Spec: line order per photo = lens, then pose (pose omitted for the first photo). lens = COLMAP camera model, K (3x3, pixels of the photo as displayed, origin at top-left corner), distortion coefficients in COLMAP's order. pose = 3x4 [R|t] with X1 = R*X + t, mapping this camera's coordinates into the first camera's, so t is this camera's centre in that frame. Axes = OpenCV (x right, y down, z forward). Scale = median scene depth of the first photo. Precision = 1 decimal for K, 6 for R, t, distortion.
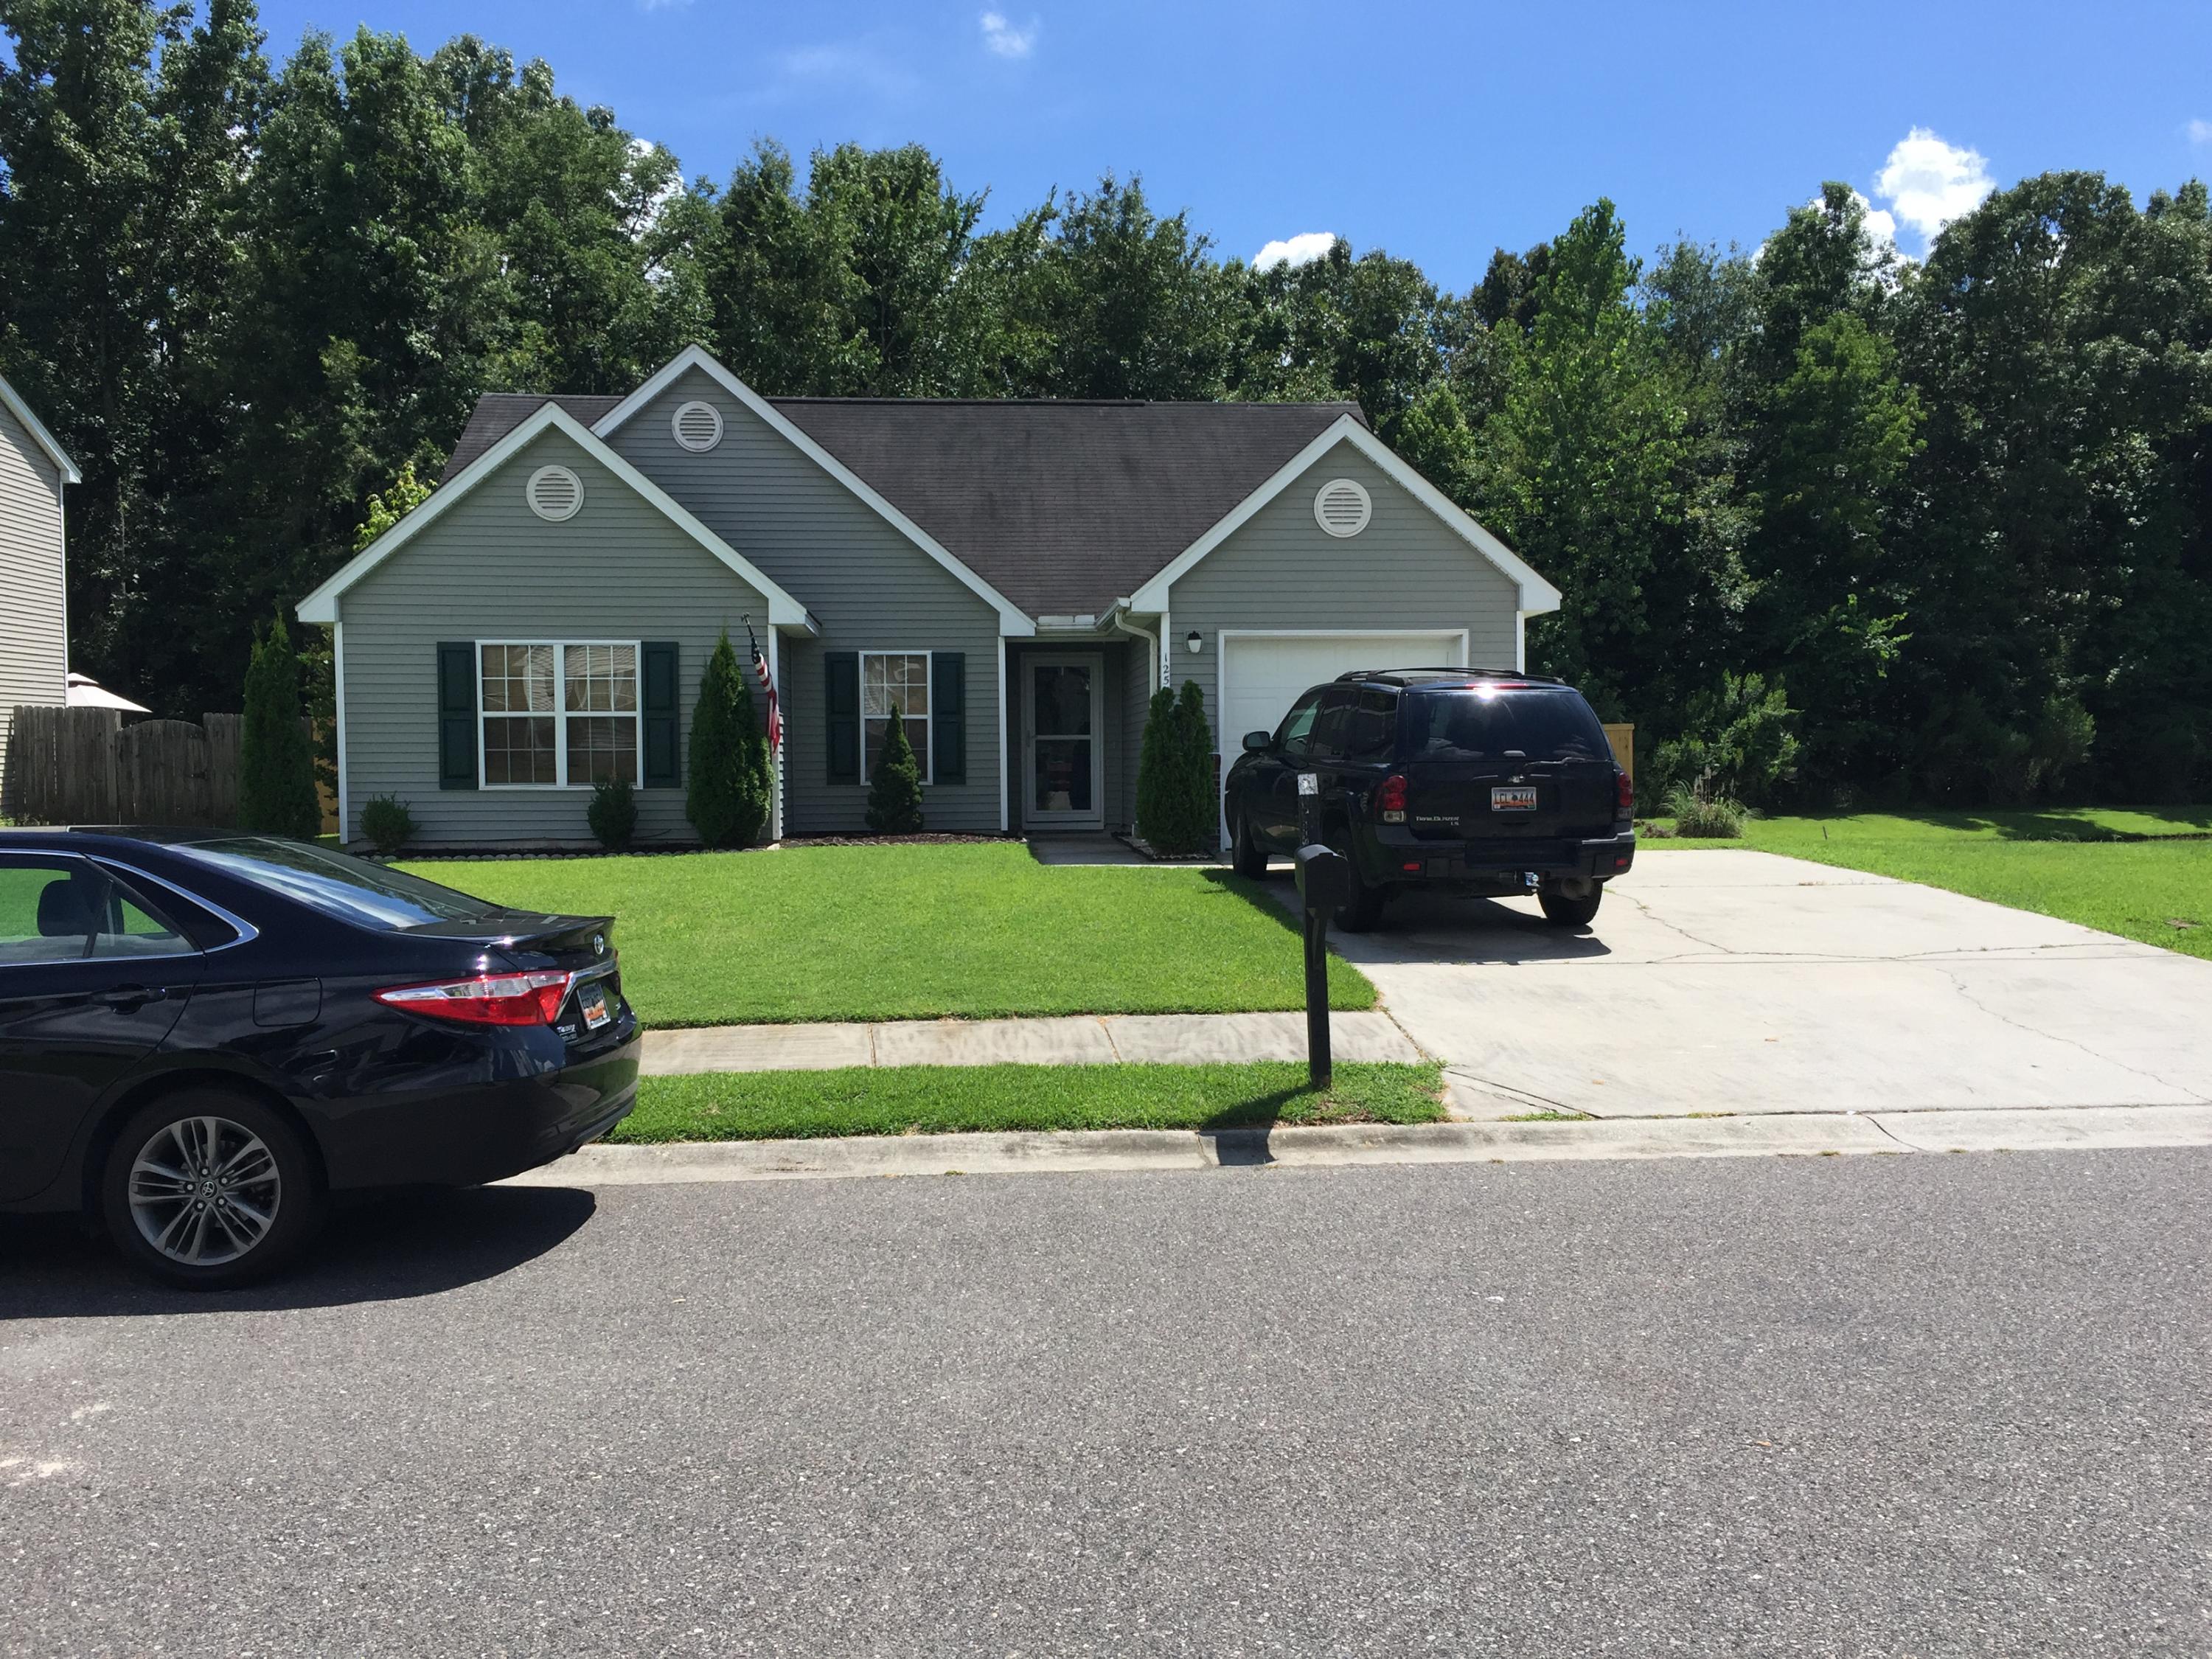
lens RADIAL K [[1869.5, 0, 1106.0], [0, 1869.5, 829.5], [0, 0, 1]] dist [0.072082, -0.114737]
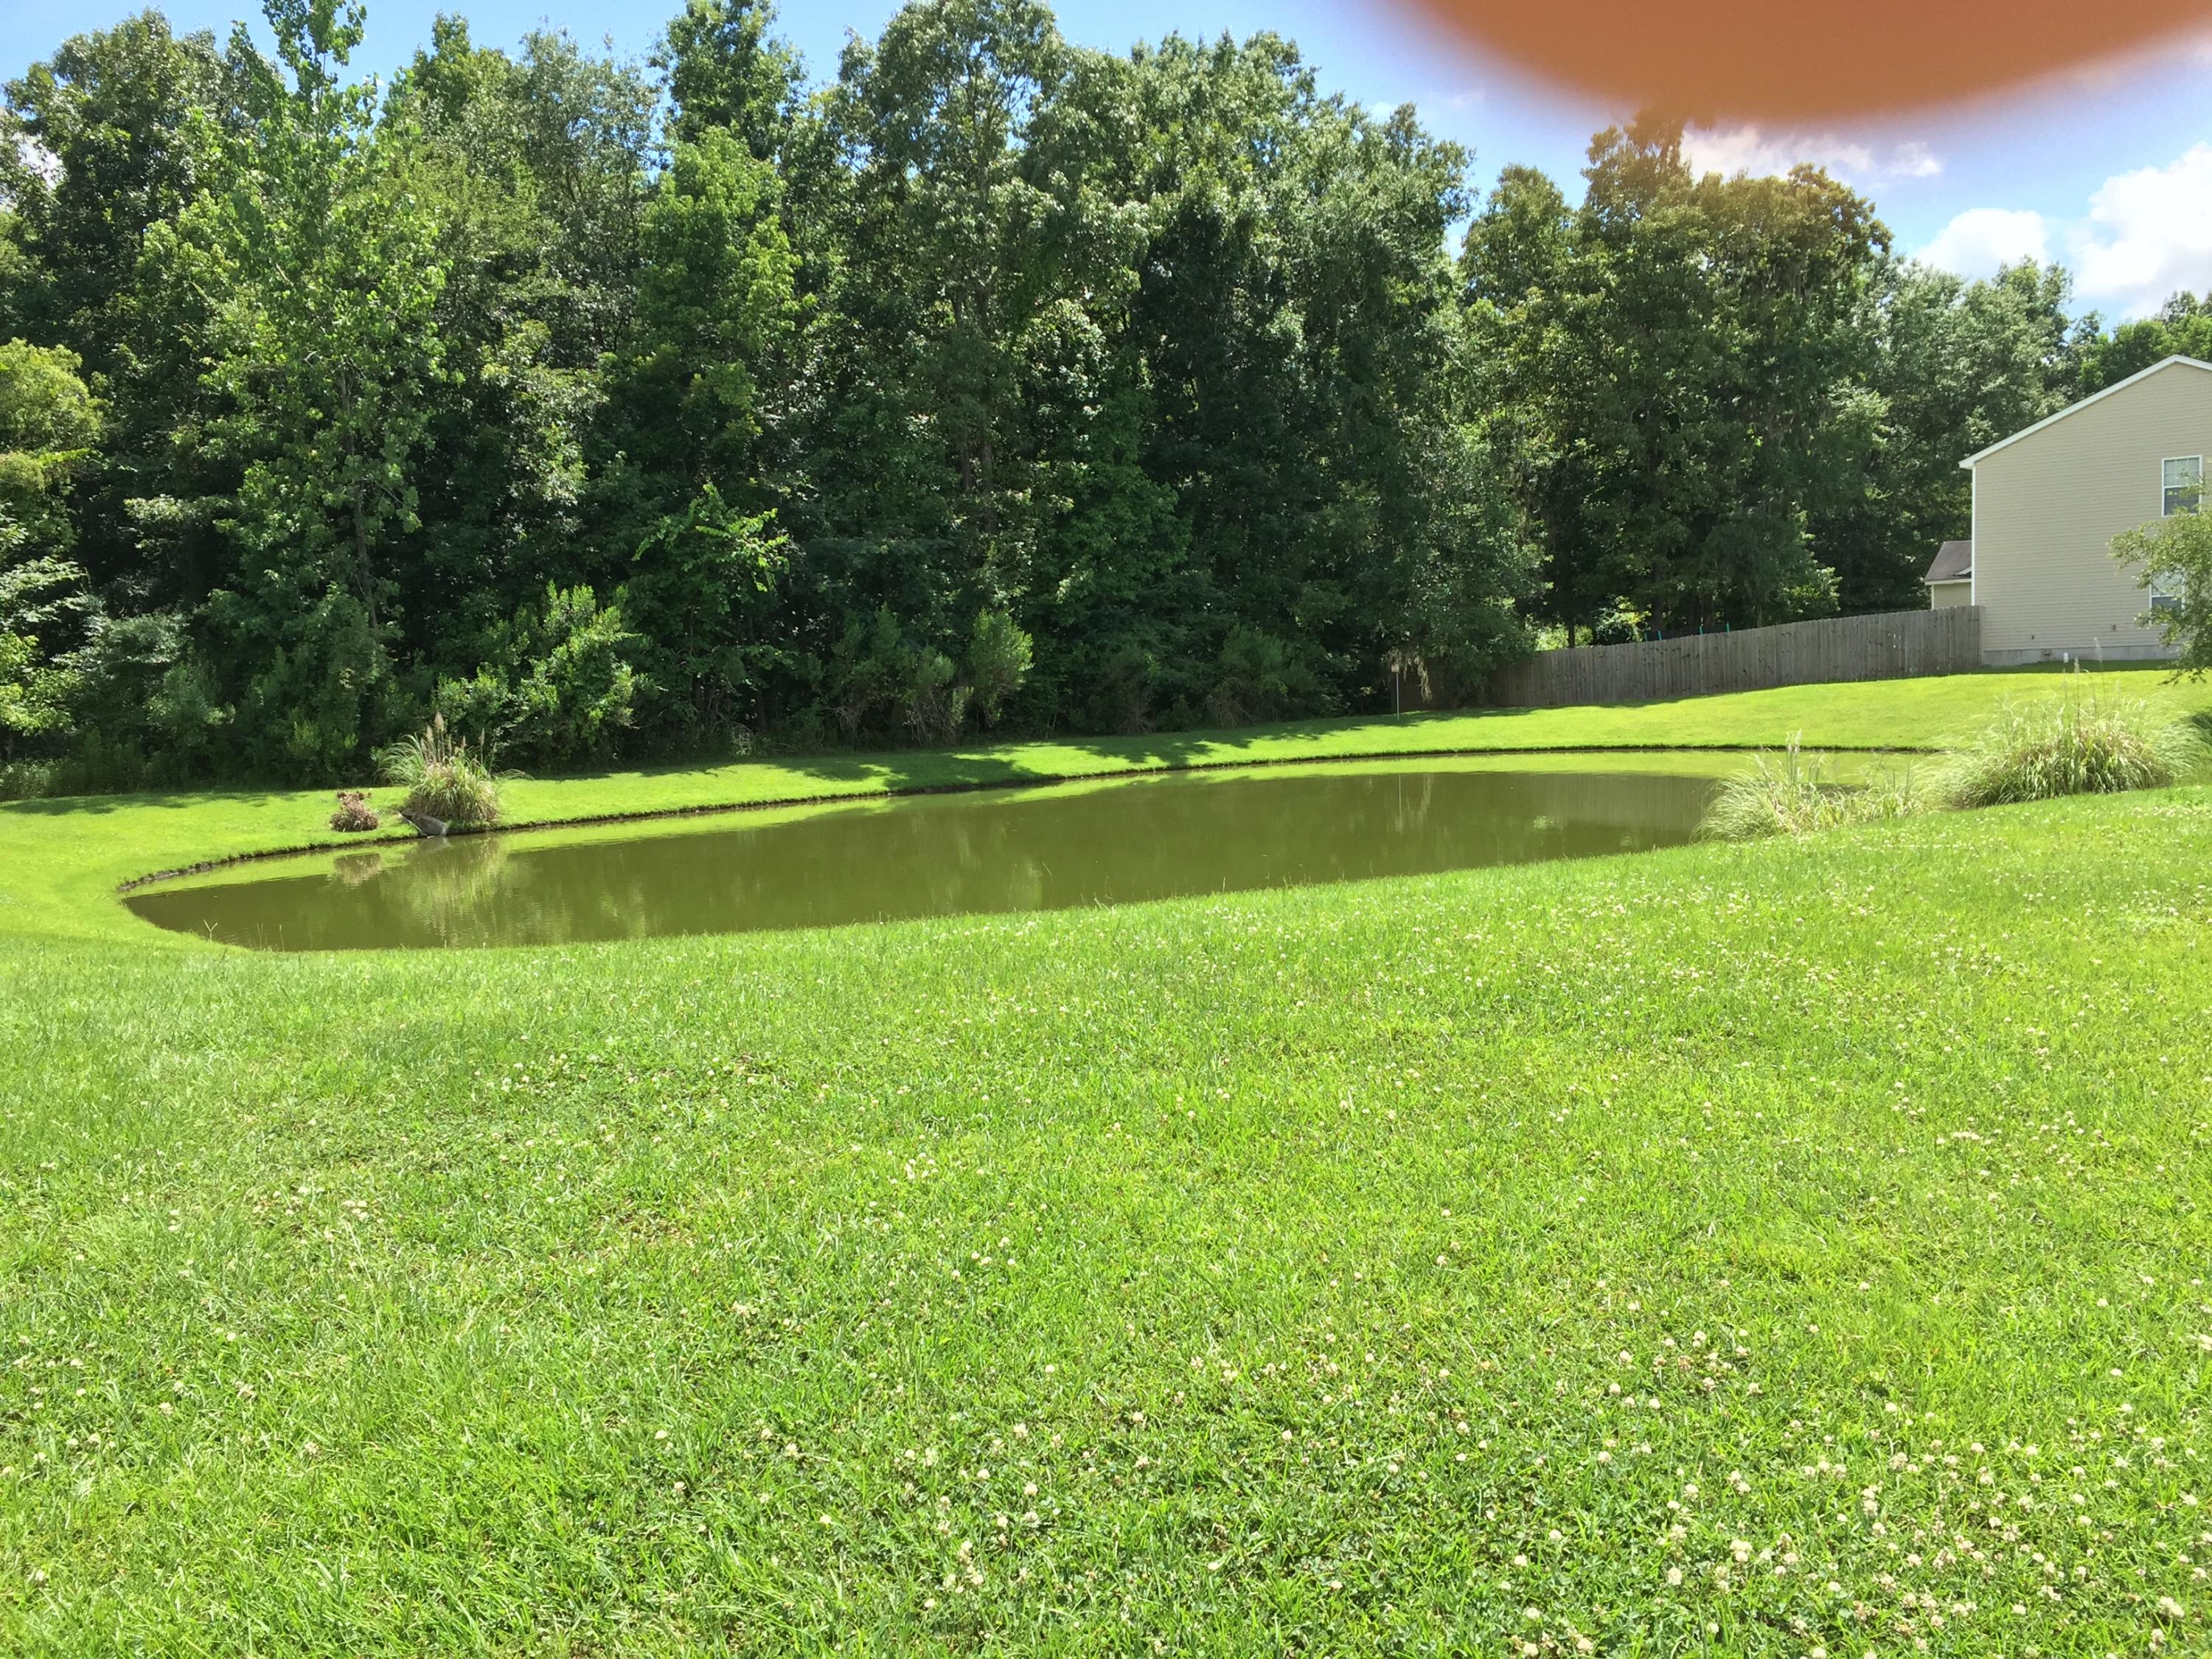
lens RADIAL K [[1869.5, 0, 1106.0], [0, 1869.5, 829.5], [0, 0, 1]] dist [0.072082, -0.114737]
pose [[0.931846, -0.053566, 0.358879, 0.256404], [0.037572, 0.997971, 0.051398, -0.015020], [-0.360904, -0.034411, 0.931968, 0.201421]]
